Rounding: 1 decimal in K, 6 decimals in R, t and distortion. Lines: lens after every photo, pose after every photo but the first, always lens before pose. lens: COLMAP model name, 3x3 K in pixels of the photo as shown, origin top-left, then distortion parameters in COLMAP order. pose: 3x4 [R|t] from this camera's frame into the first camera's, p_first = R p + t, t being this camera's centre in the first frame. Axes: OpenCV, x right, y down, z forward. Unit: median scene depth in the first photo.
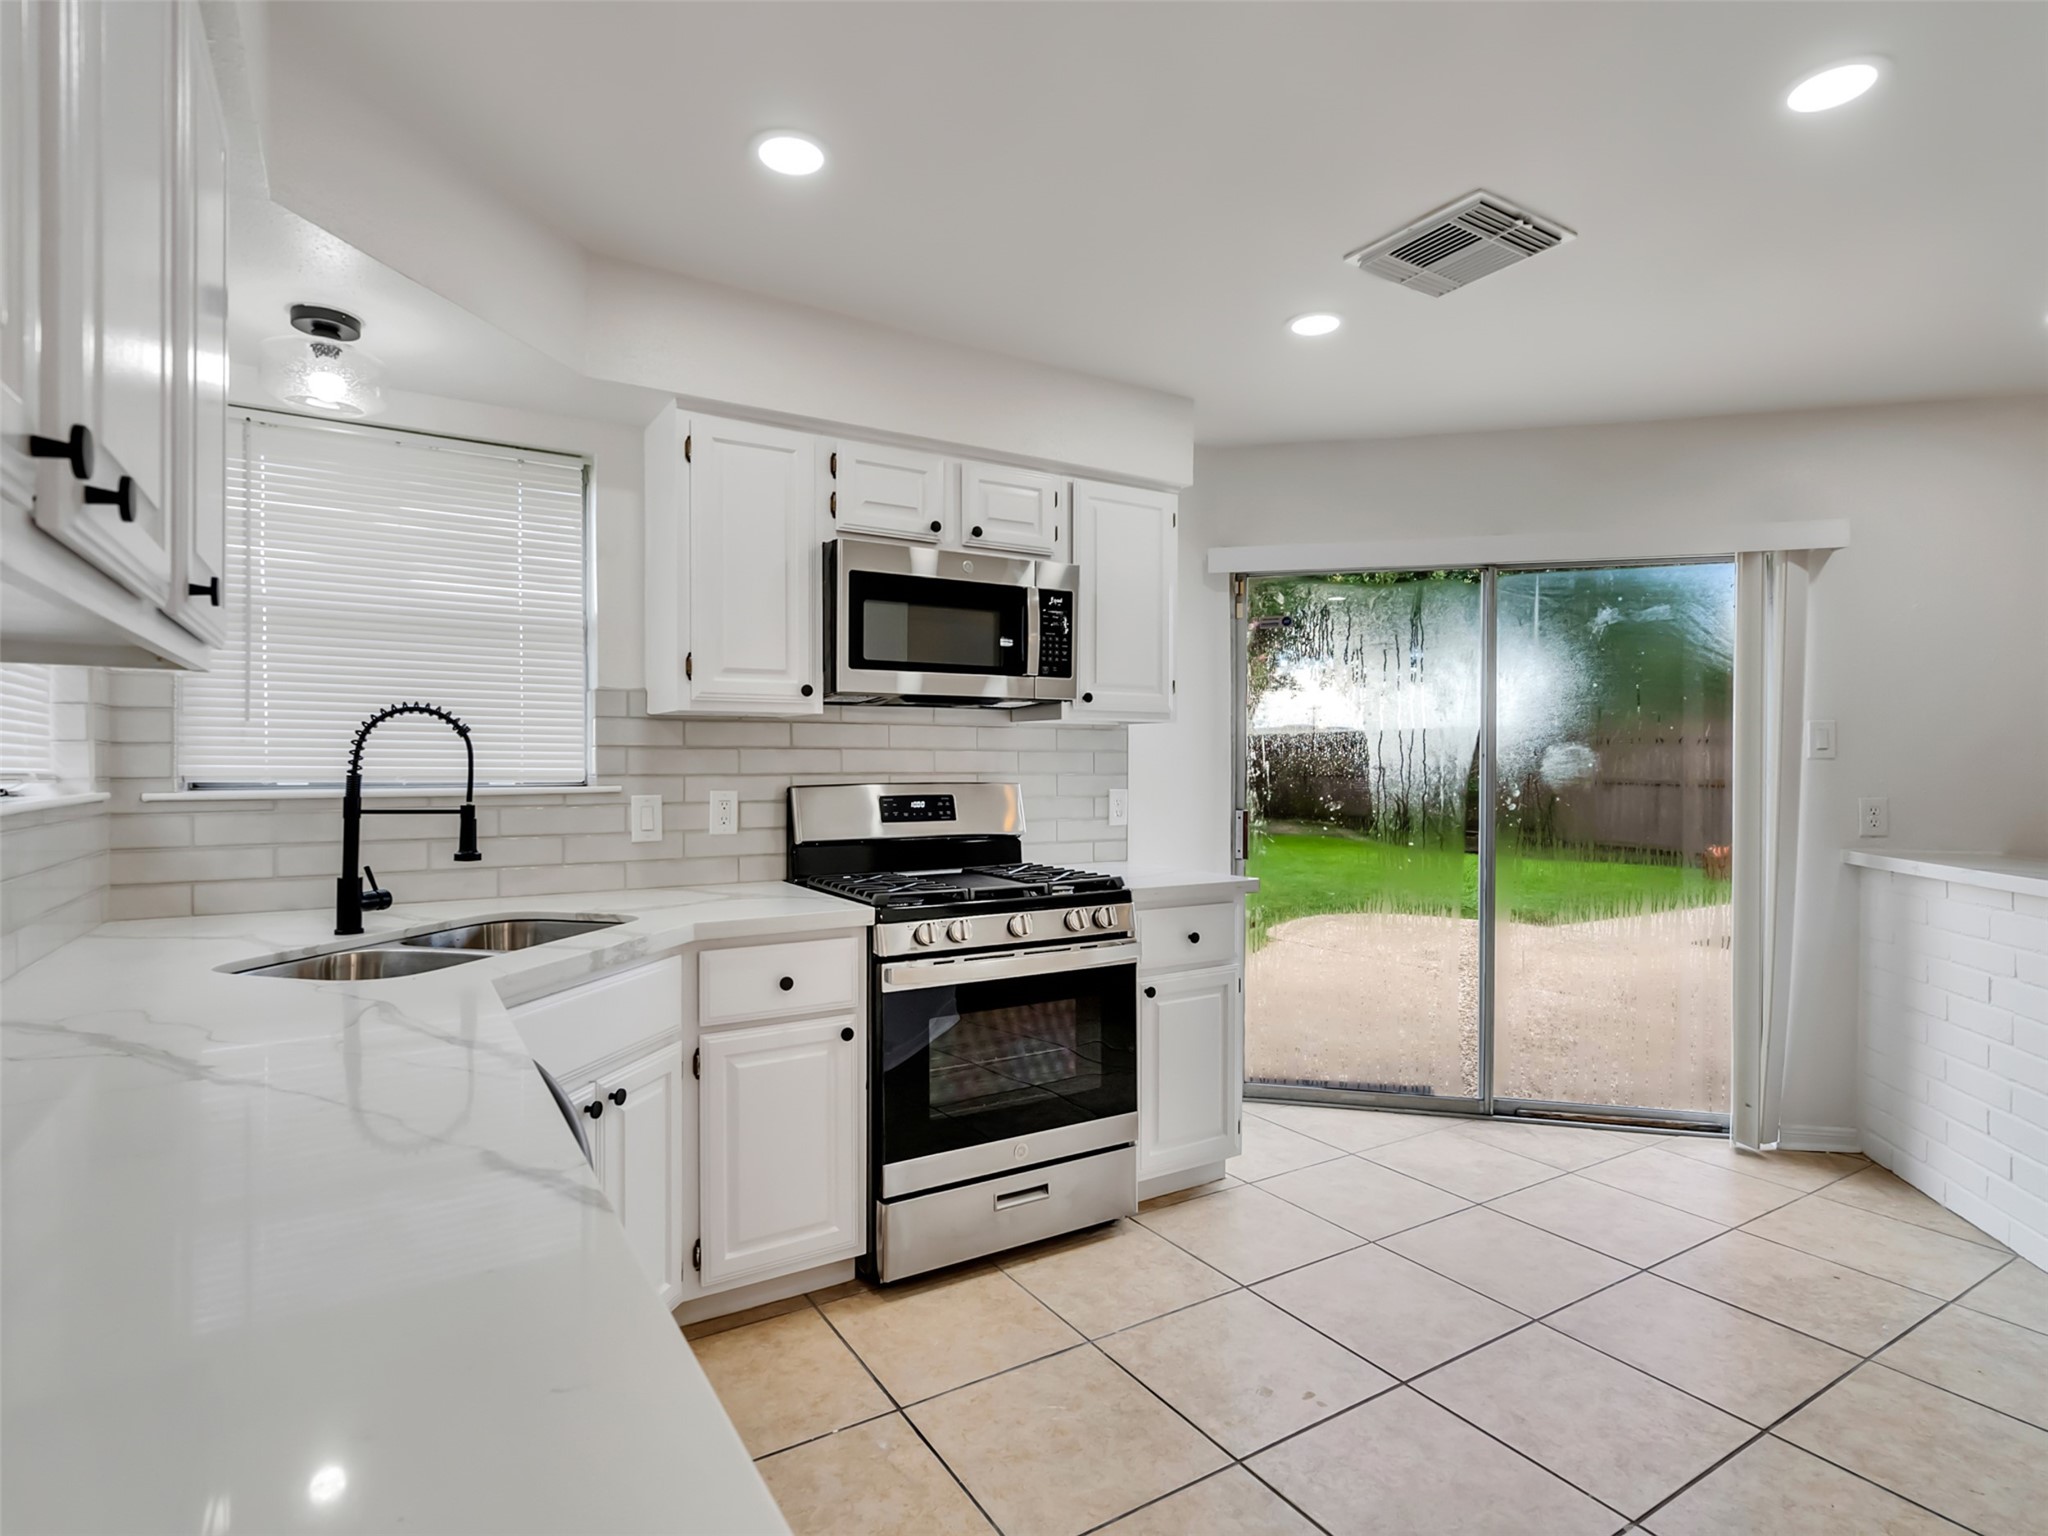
lens RADIAL K [[1053.6, 0, 1010.0], [0, 1053.6, 767.5], [0, 0, 1]] dist [-0.002863, 0.003222]
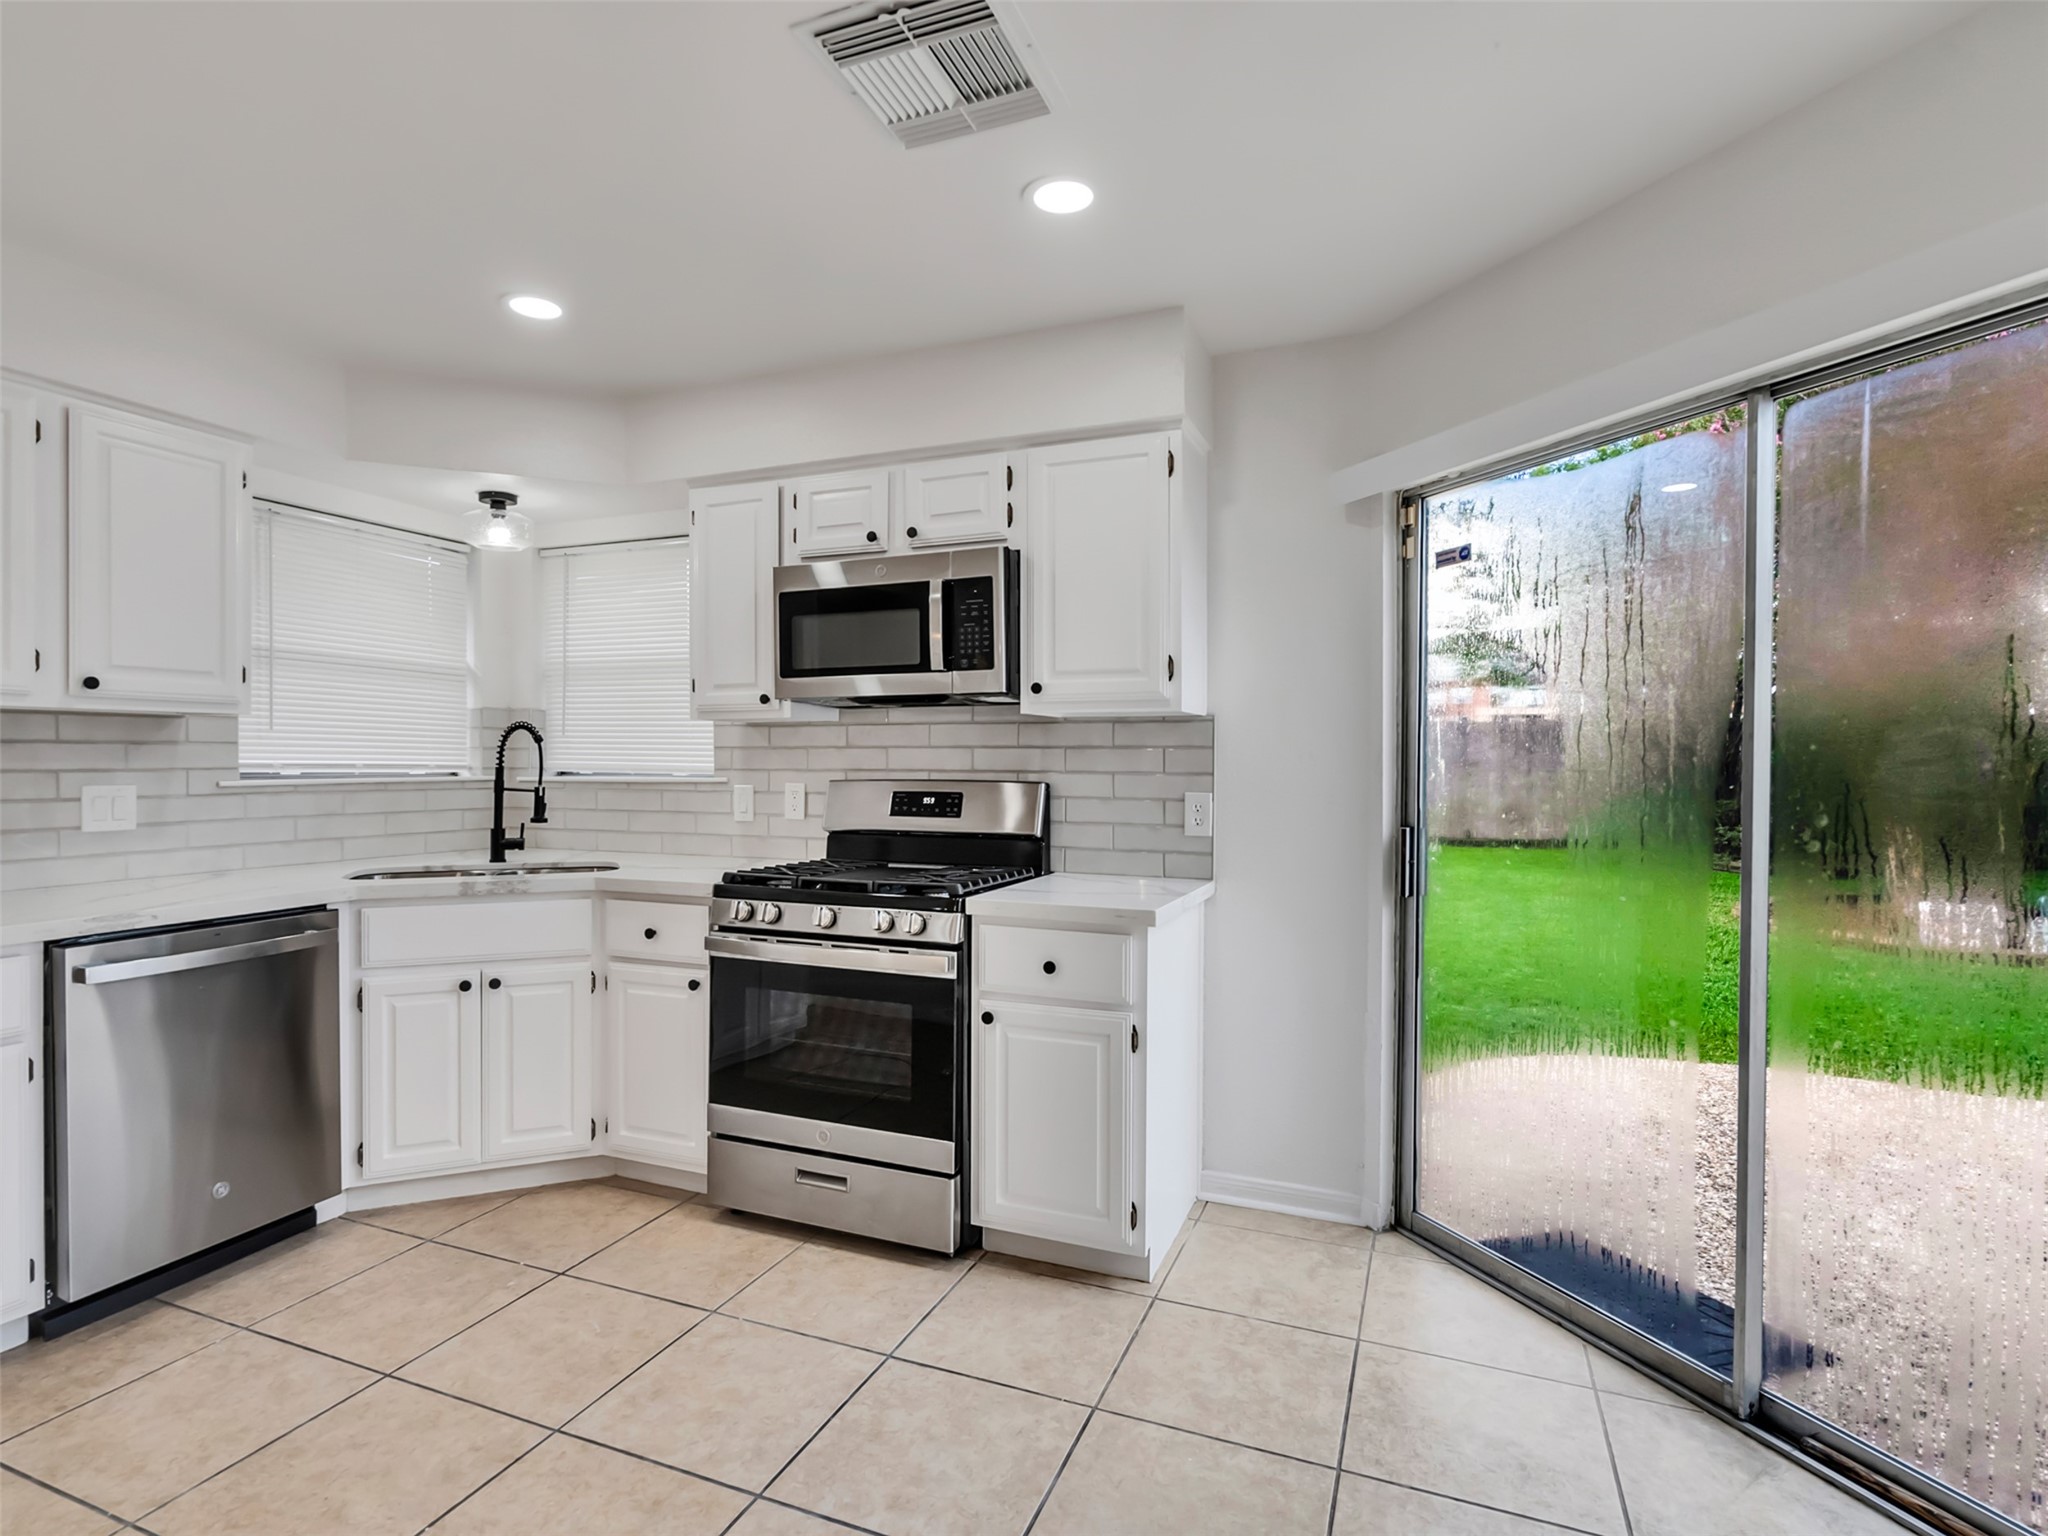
lens RADIAL K [[1053.6, 0, 1010.0], [0, 1053.6, 767.5], [0, 0, 1]] dist [-0.002863, 0.003222]
pose [[0.584341, 0.005759, -0.811487, 0.886562], [-0.005663, 0.999979, 0.003018, -0.001088], [0.811488, 0.002832, 0.584362, 0.506311]]
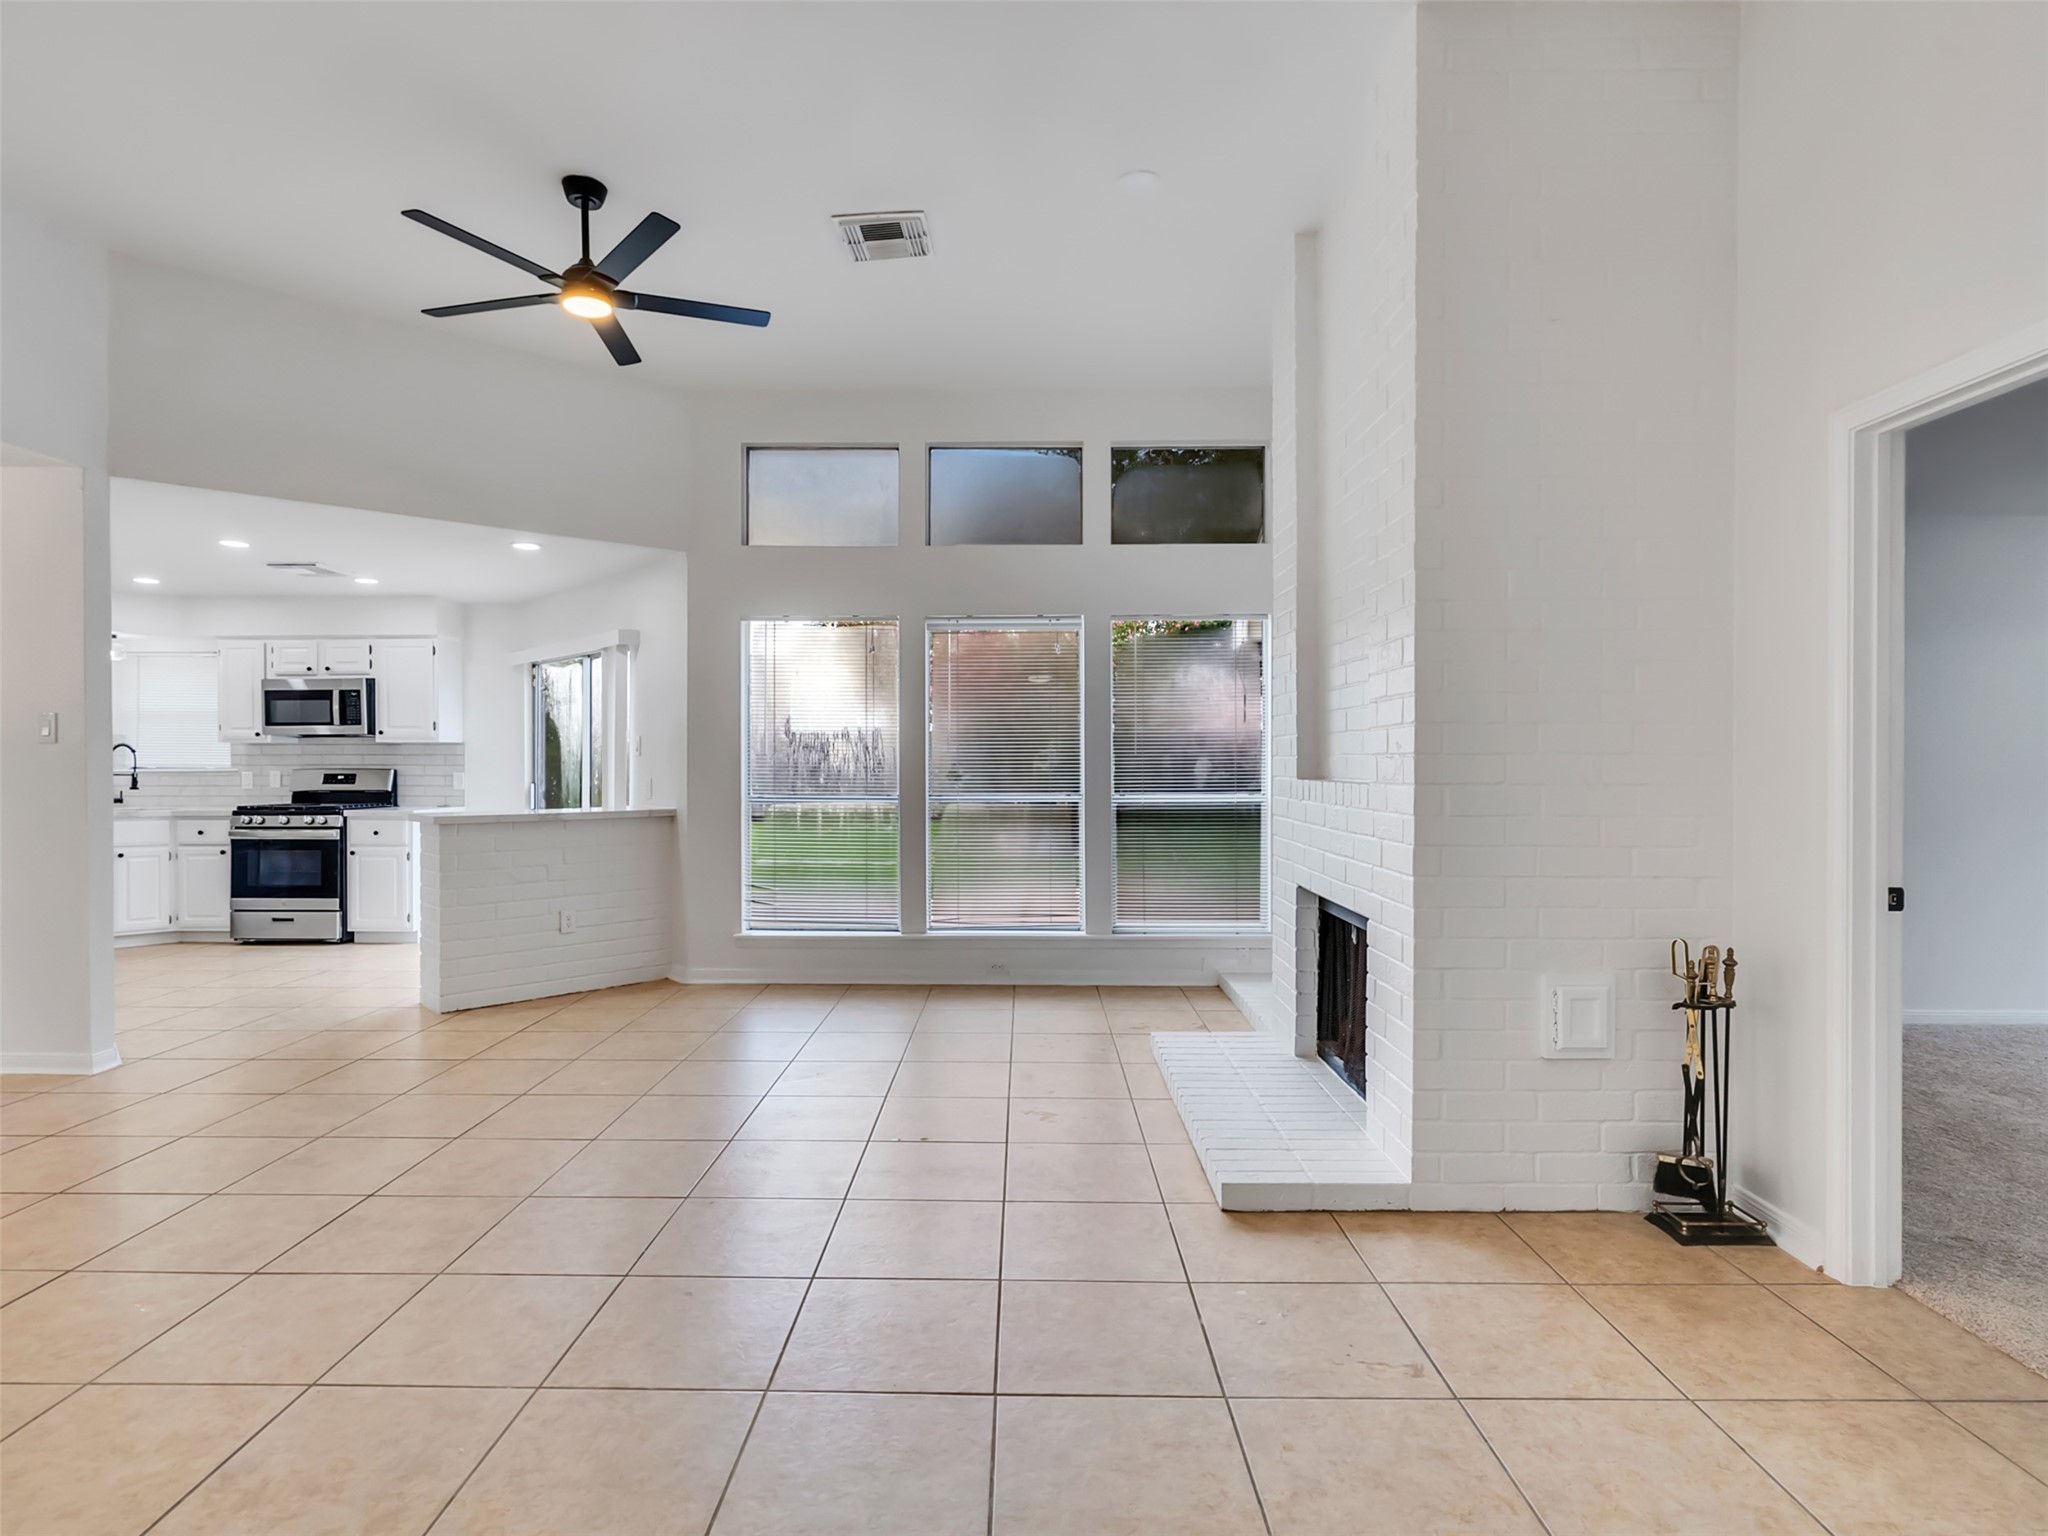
lens RADIAL K [[1053.6, 0, 1010.0], [0, 1053.6, 767.5], [0, 0, 1]] dist [-0.002863, 0.003222]
pose [[0.841018, -0.000833, -0.541006, 2.824105], [0.000431, 1.000000, -0.000870, 0.016762], [0.541007, 0.000498, 0.841018, -0.244386]]
